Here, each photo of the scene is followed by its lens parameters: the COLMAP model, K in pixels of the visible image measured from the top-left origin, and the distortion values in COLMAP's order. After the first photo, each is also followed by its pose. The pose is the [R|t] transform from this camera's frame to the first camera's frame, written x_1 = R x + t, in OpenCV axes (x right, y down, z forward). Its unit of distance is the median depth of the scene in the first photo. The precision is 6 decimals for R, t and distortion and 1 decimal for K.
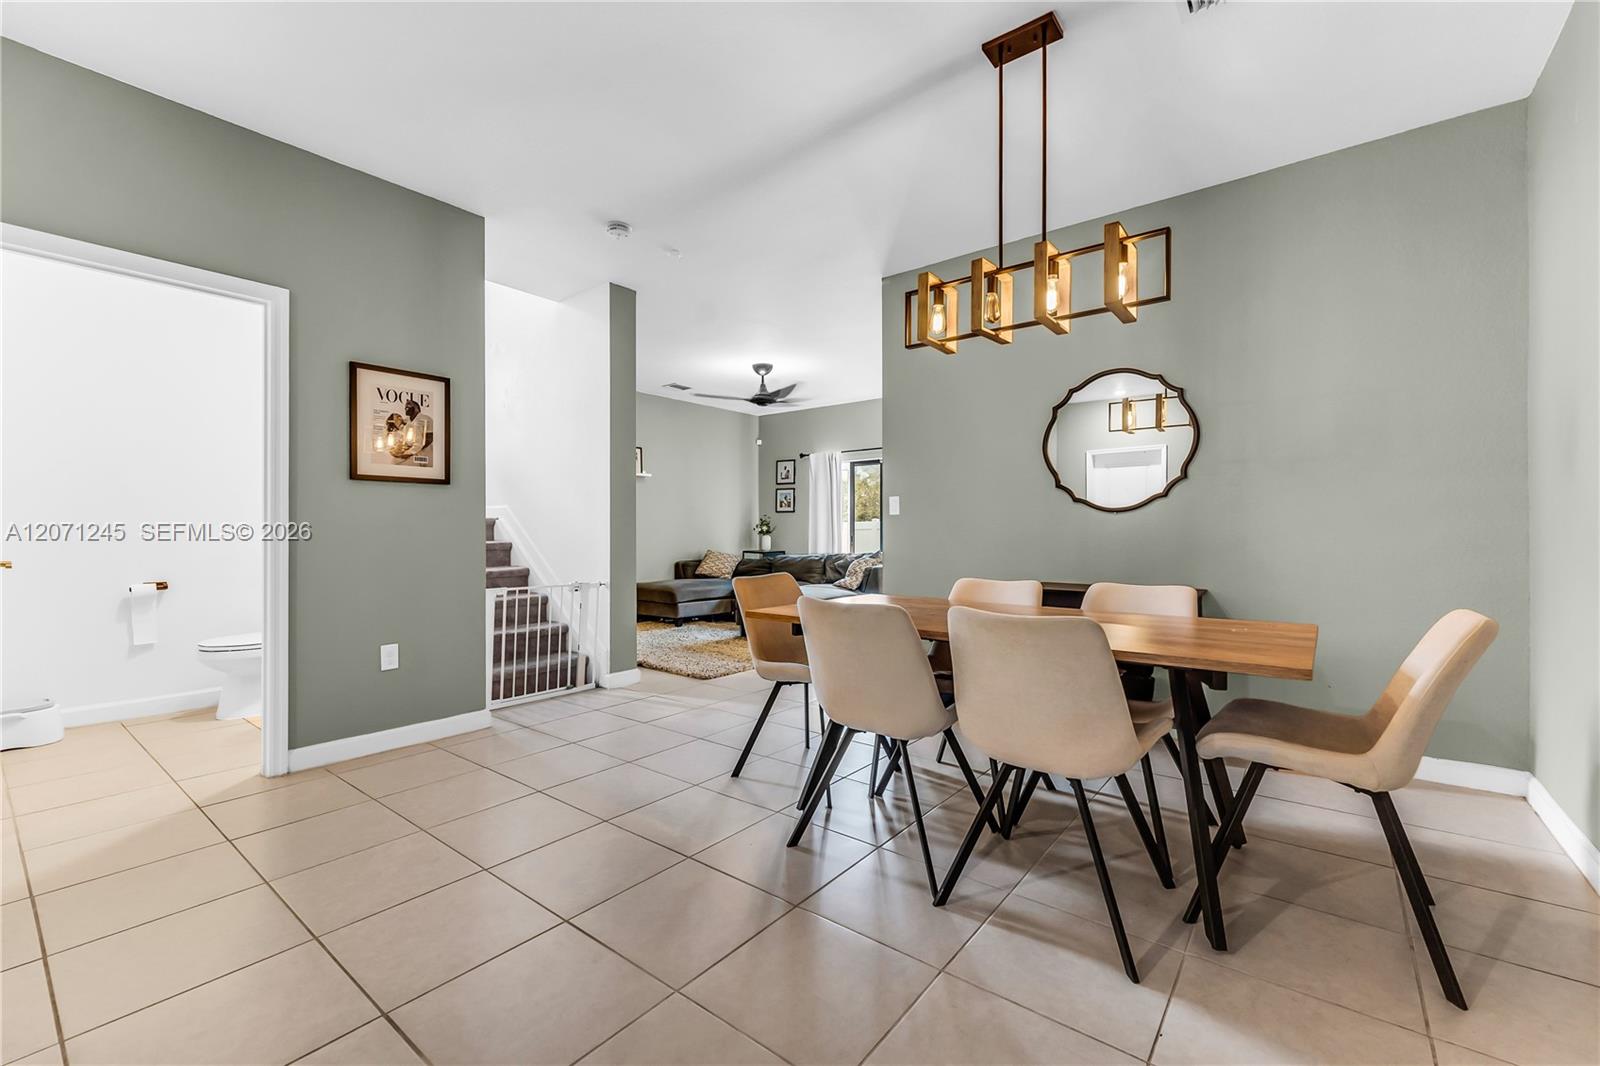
lens RADIAL K [[668.1, 0, 793.1], [0, 668.1, 526.5], [0, 0, 1]] dist [0.001785, 0.000249]
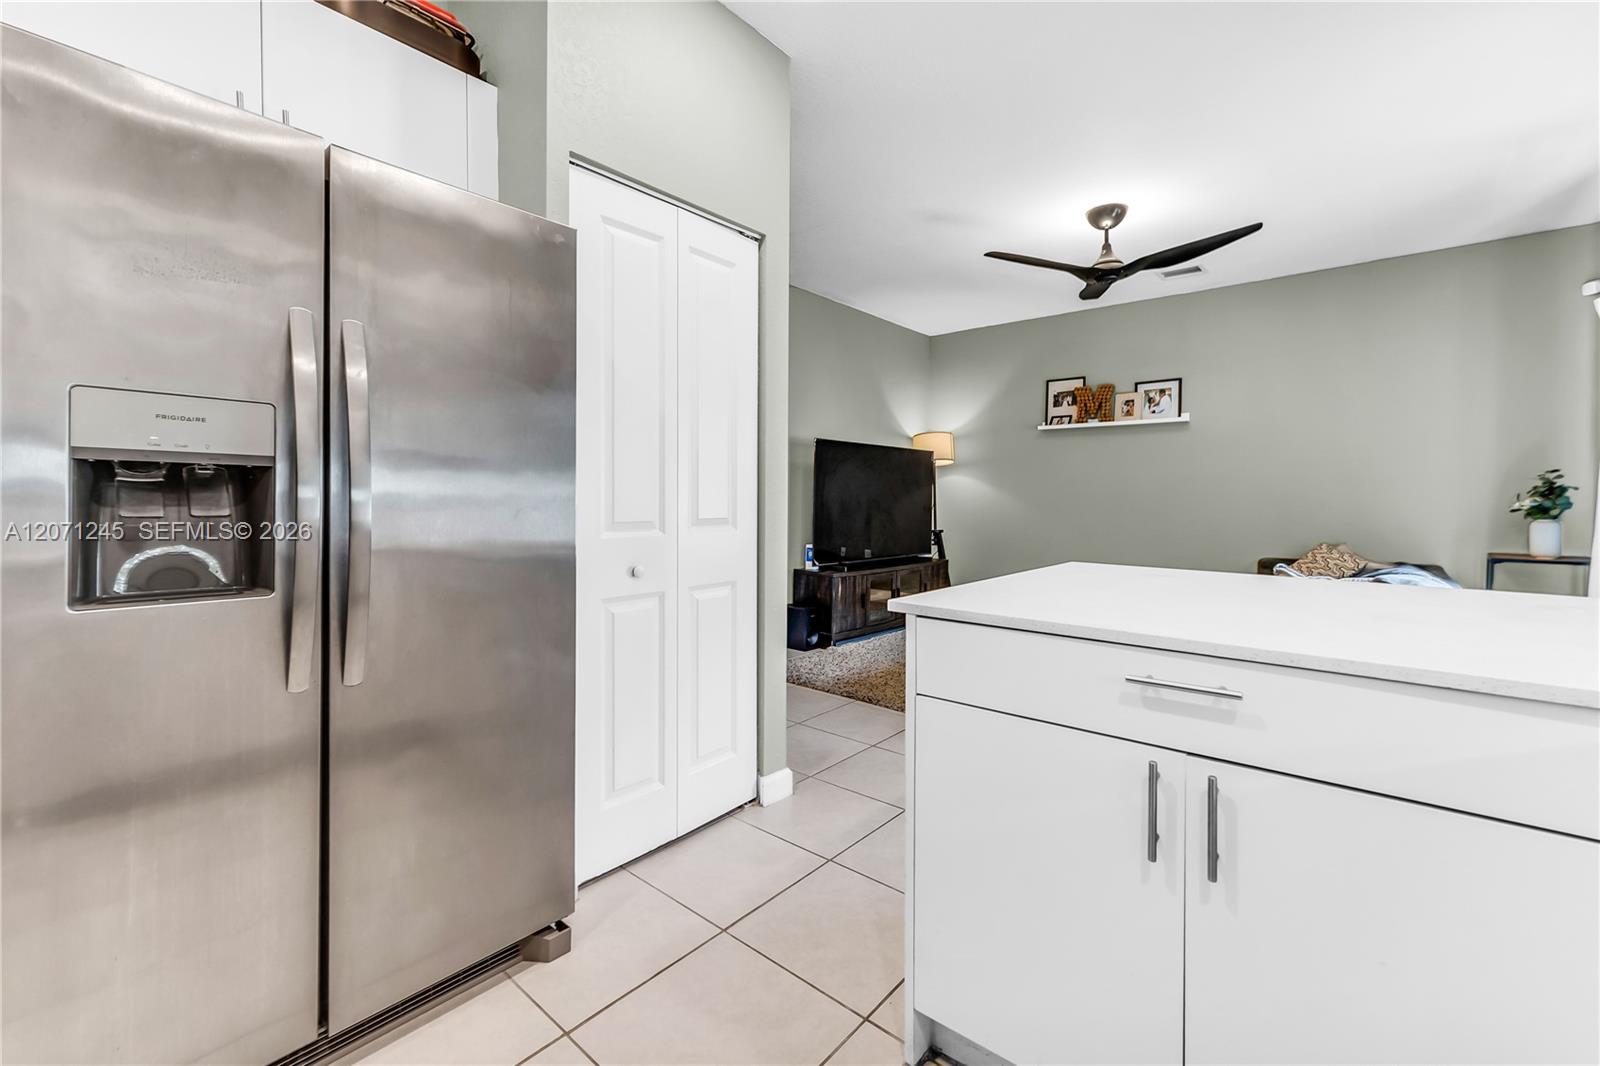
lens RADIAL K [[667.5, 0, 796.5], [0, 667.5, 504.0], [0, 0, 1]] dist [0.001640, 0.000178]
pose [[-0.036535, 0.011734, -0.999263, 0.428951], [0.003807, 0.999925, 0.011602, -0.003267], [0.999325, -0.003380, -0.036577, 0.622586]]
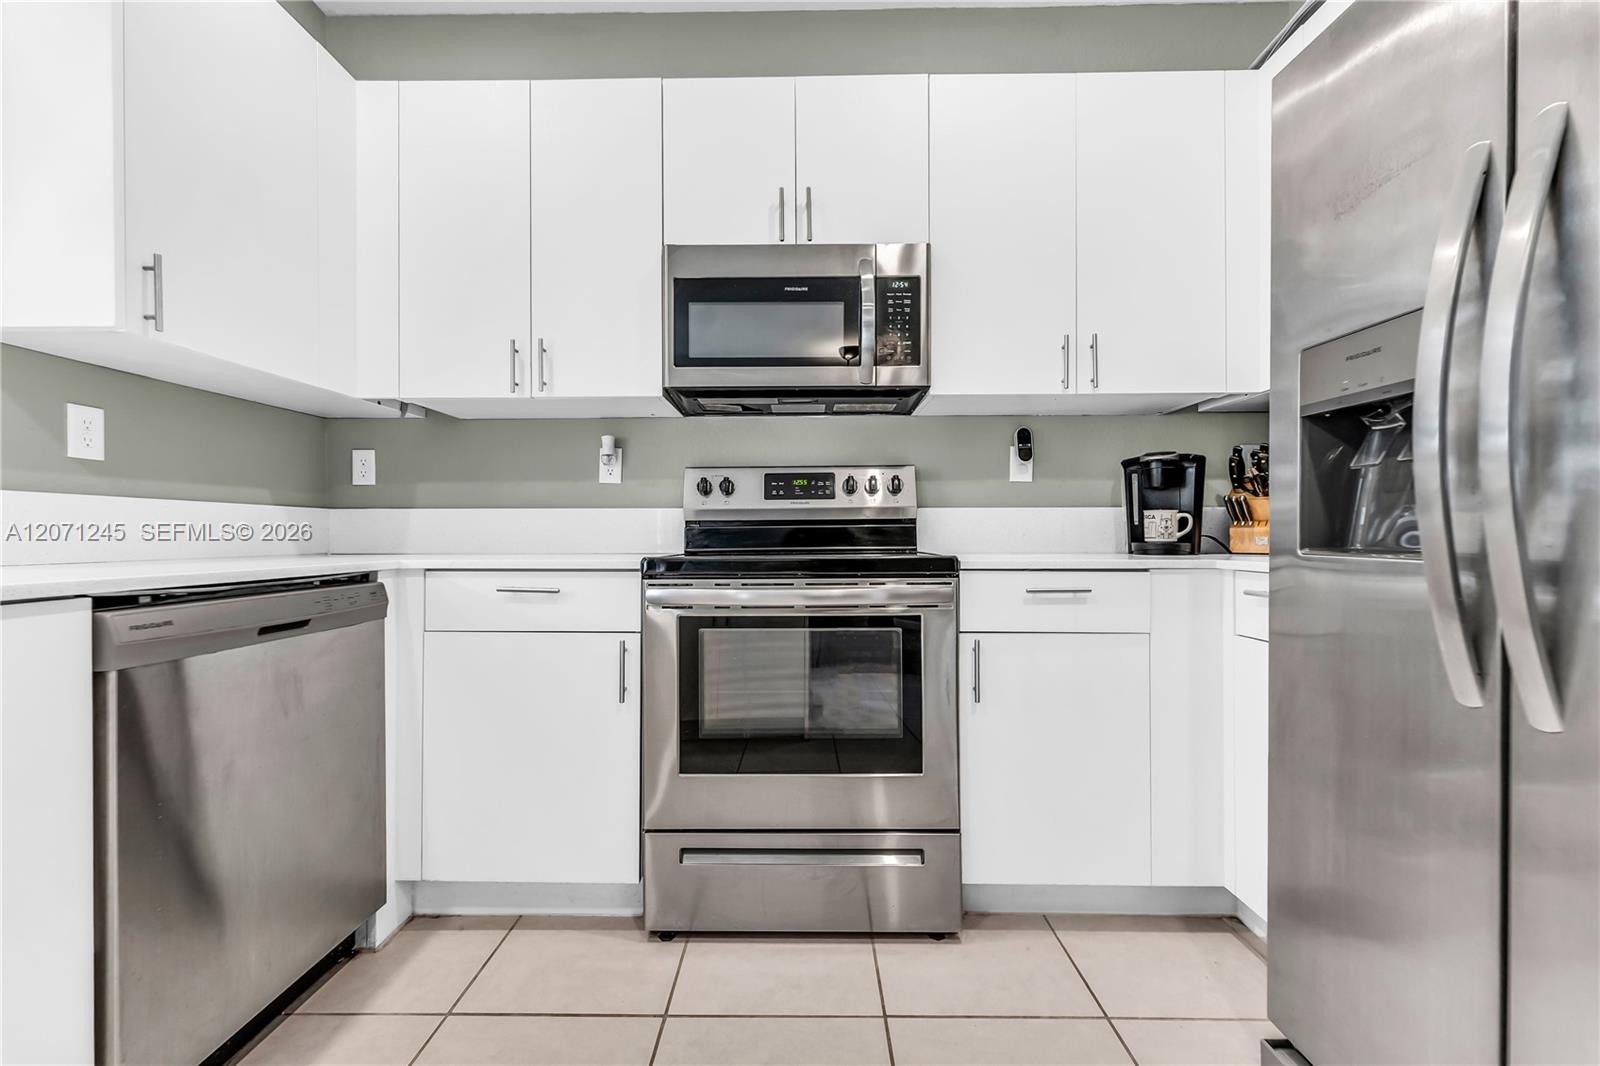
lens RADIAL K [[661.8, 0, 797.1], [0, 661.8, 532.9], [0, 0, 1]] dist [0.004177, -0.000597]
pose [[-0.613599, 0.003951, 0.789608, 0.268777], [-0.005938, 0.999936, -0.009618, 0.014852], [-0.789595, -0.010591, -0.613536, 0.650118]]
